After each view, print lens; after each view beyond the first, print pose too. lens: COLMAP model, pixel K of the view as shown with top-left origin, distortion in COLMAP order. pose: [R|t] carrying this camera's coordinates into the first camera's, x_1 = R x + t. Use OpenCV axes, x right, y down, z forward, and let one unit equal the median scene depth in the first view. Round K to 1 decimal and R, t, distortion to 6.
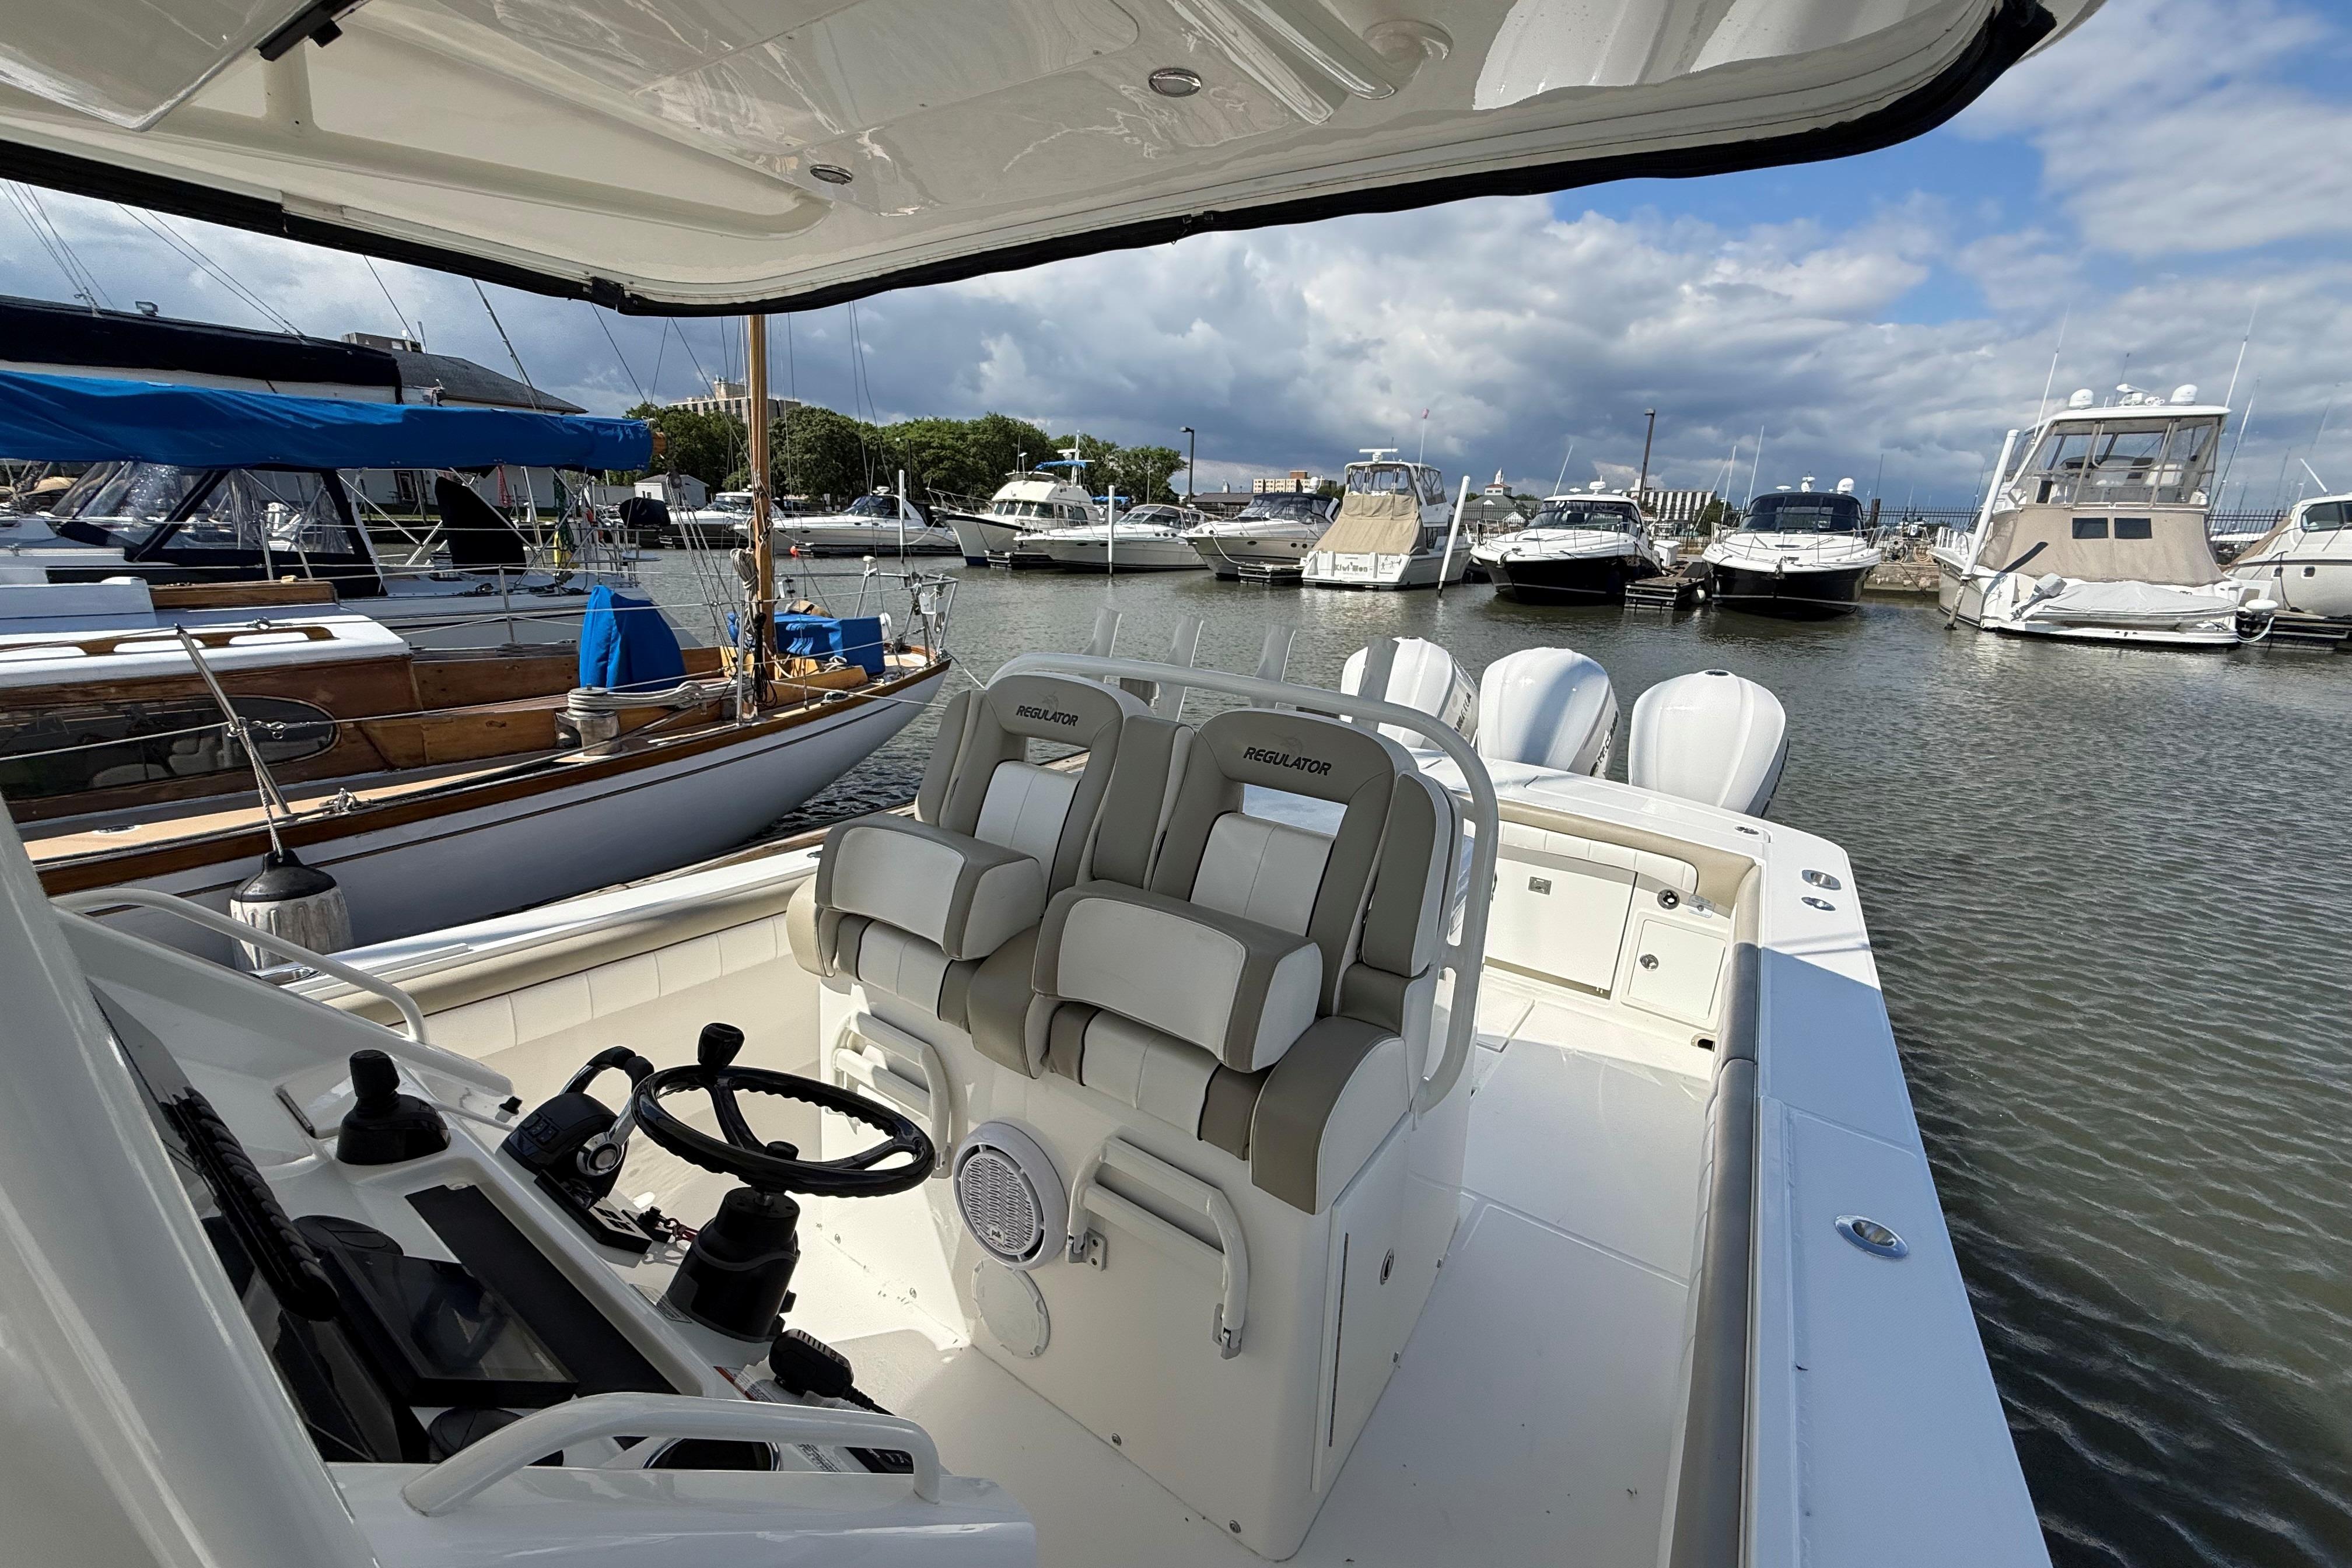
lens RADIAL K [[910.9, 0, 1181.0], [0, 910.9, 770.8], [0, 0, 1]] dist [0.006537, -0.002093]
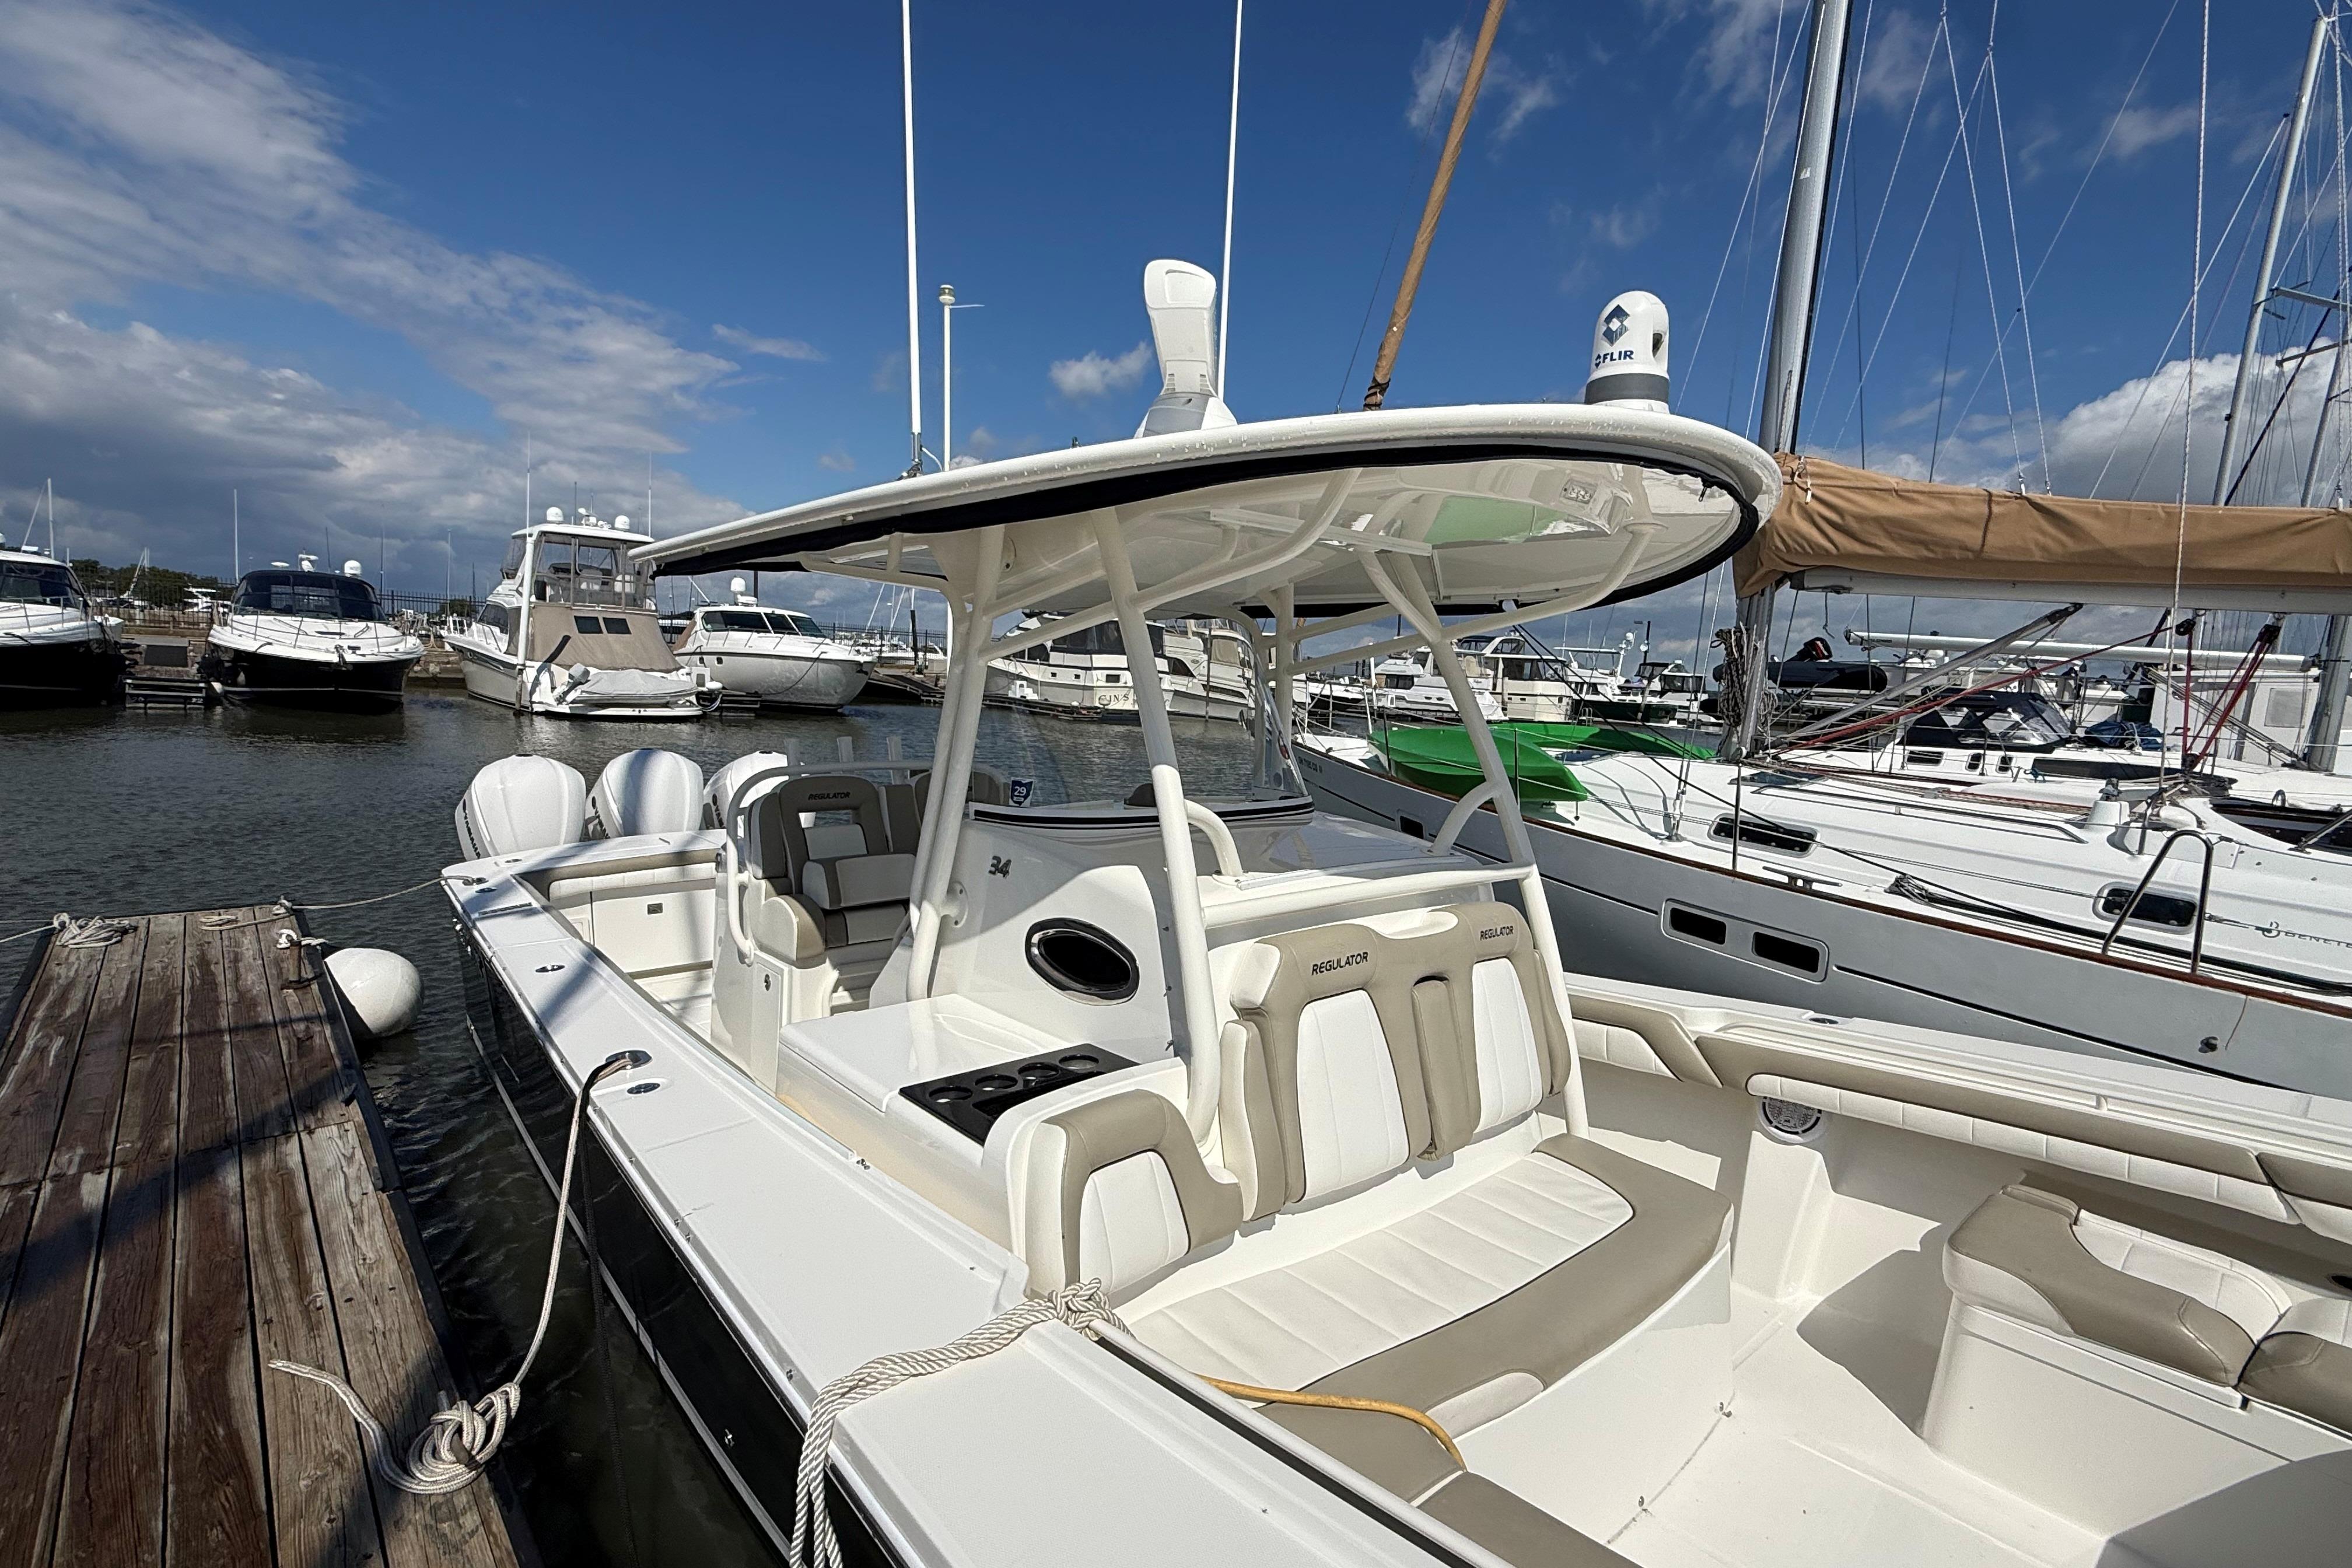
lens RADIAL K [[1105.0, 0, 1166.2], [0, 1105.0, 796.8], [0, 0, 1]] dist [0.003170, -0.000481]
pose [[0.246213, -0.124862, 0.961139, -0.156480], [0.202544, 0.976400, 0.074959, -0.002978], [-0.947816, 0.176217, 0.265692, -0.033405]]
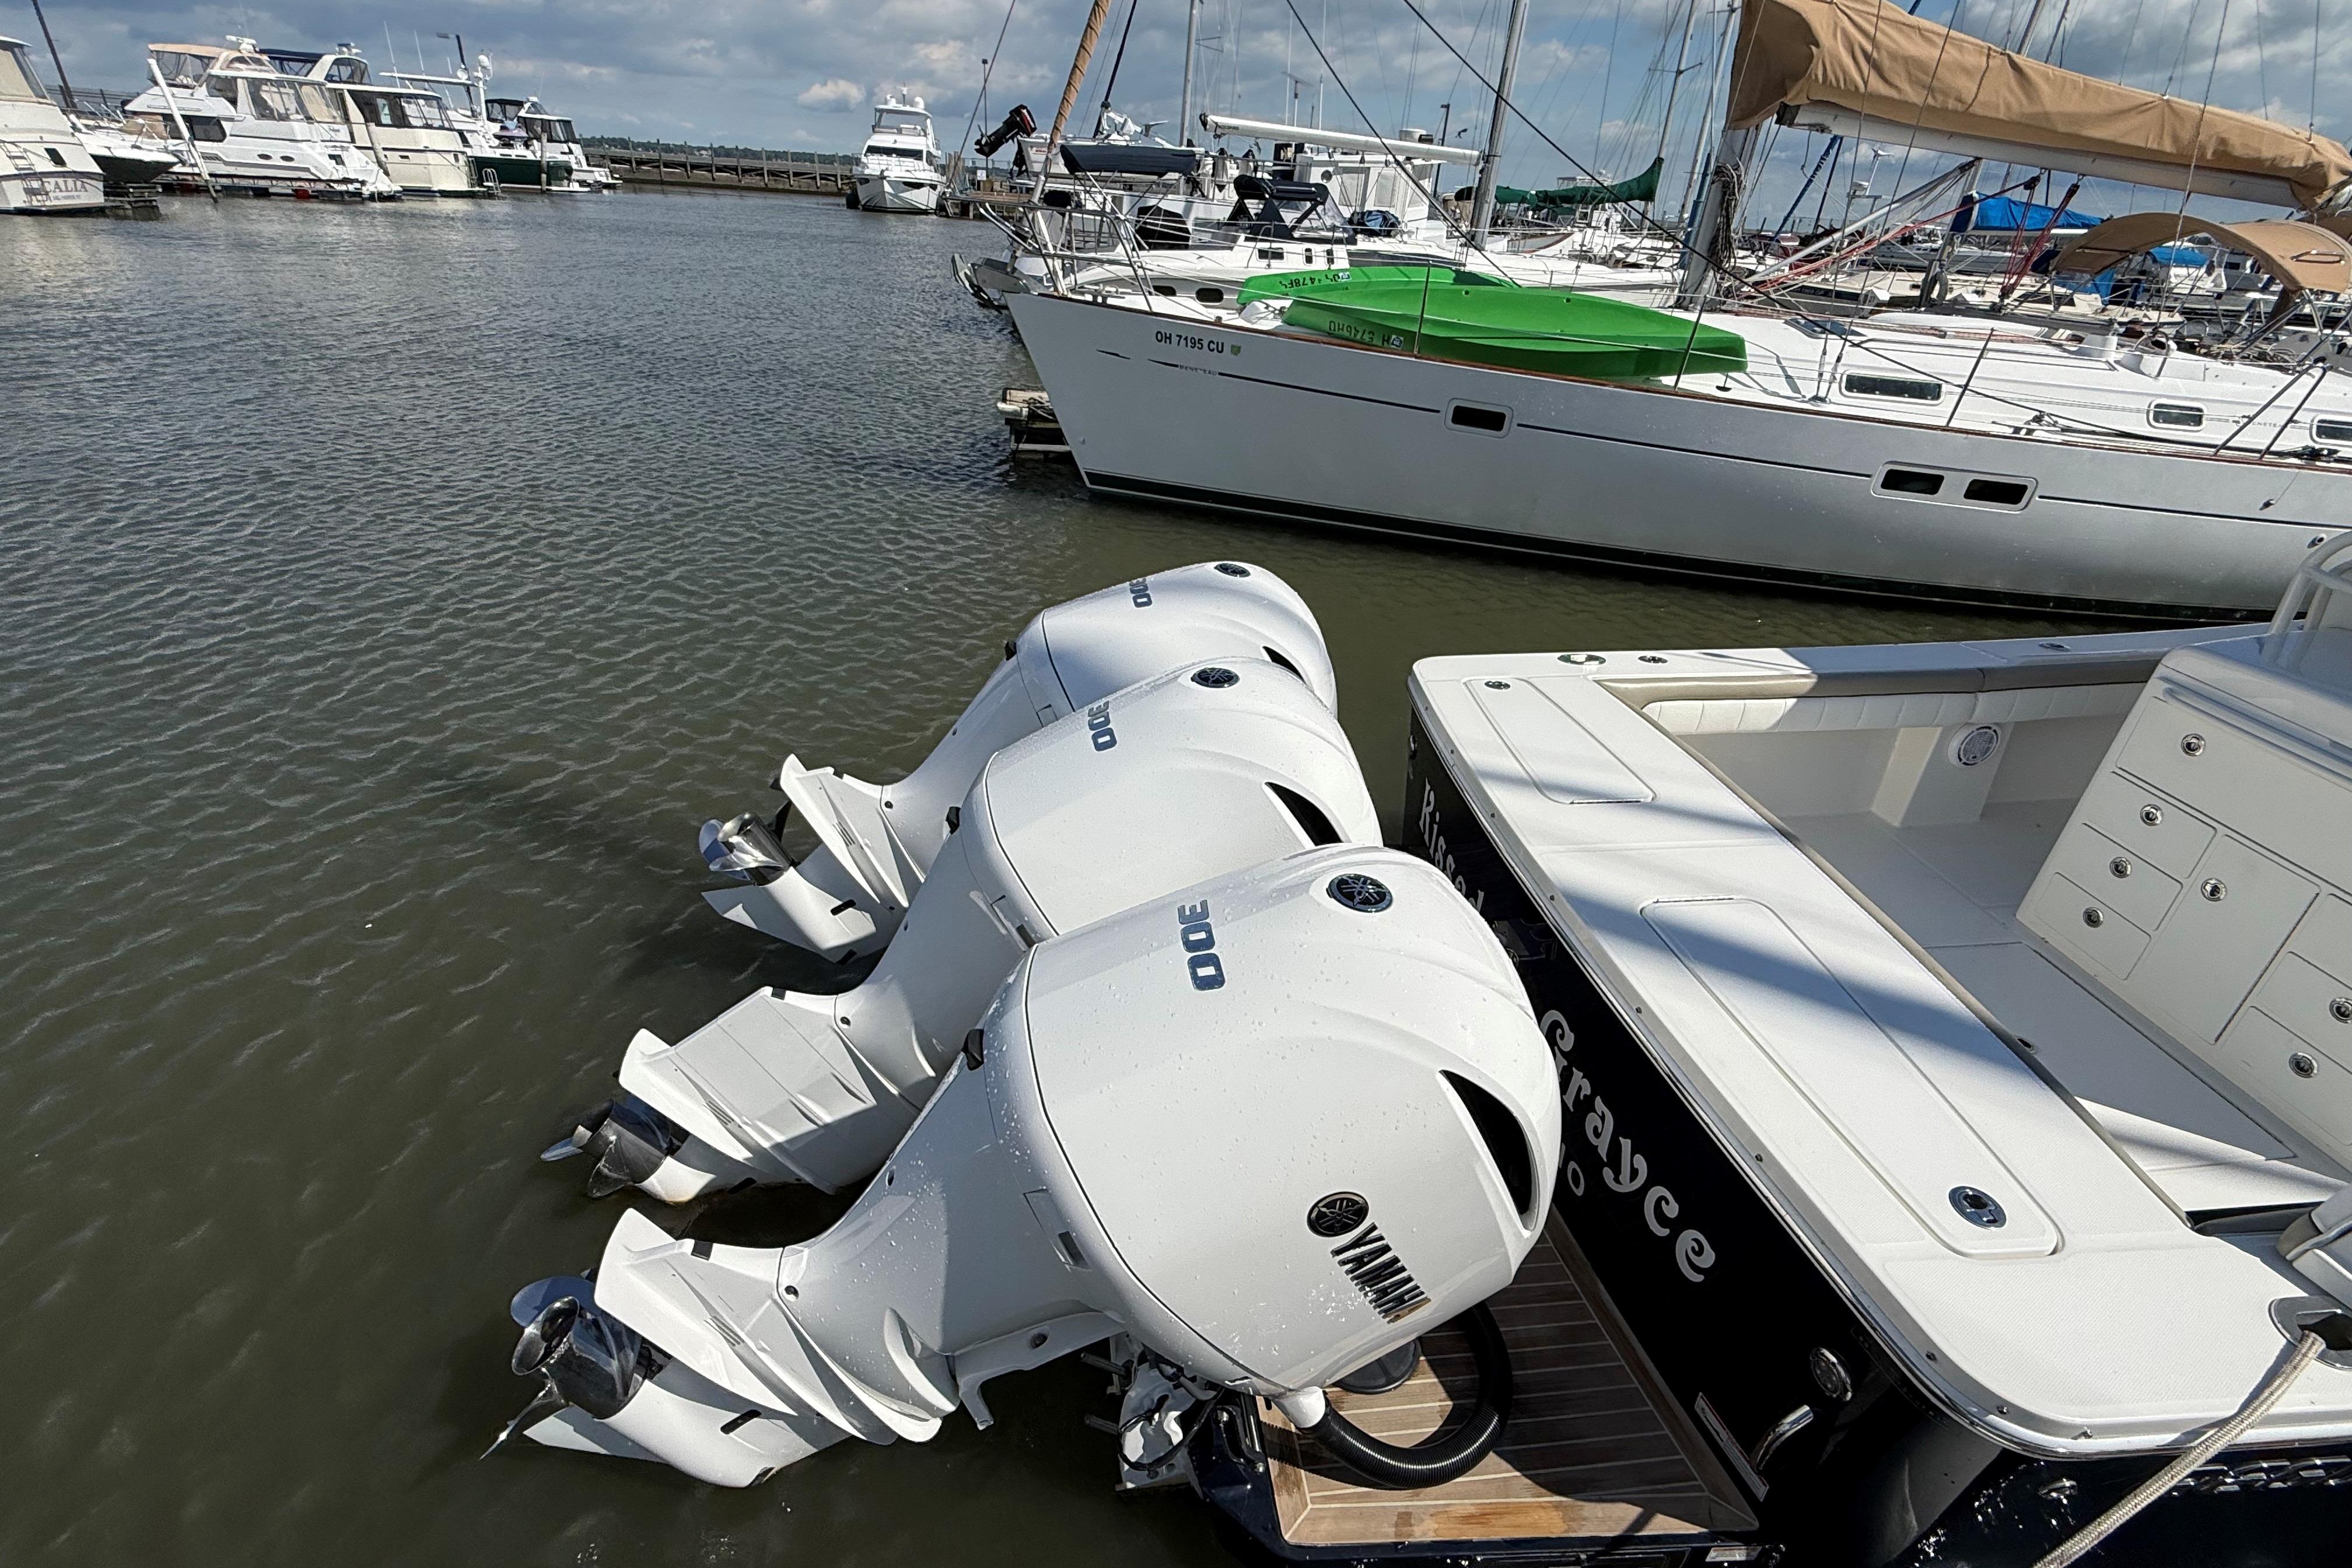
lens RADIAL K [[1083.5, 0, 1175.5], [0, 1083.5, 770.2], [0, 0, 1]] dist [0.000990, -0.000481]
pose [[-0.673643, -0.406292, 0.617359, 0.018560], [0.114321, 0.767995, 0.630171, -0.066280], [-0.730162, 0.495087, -0.470907, 0.208505]]
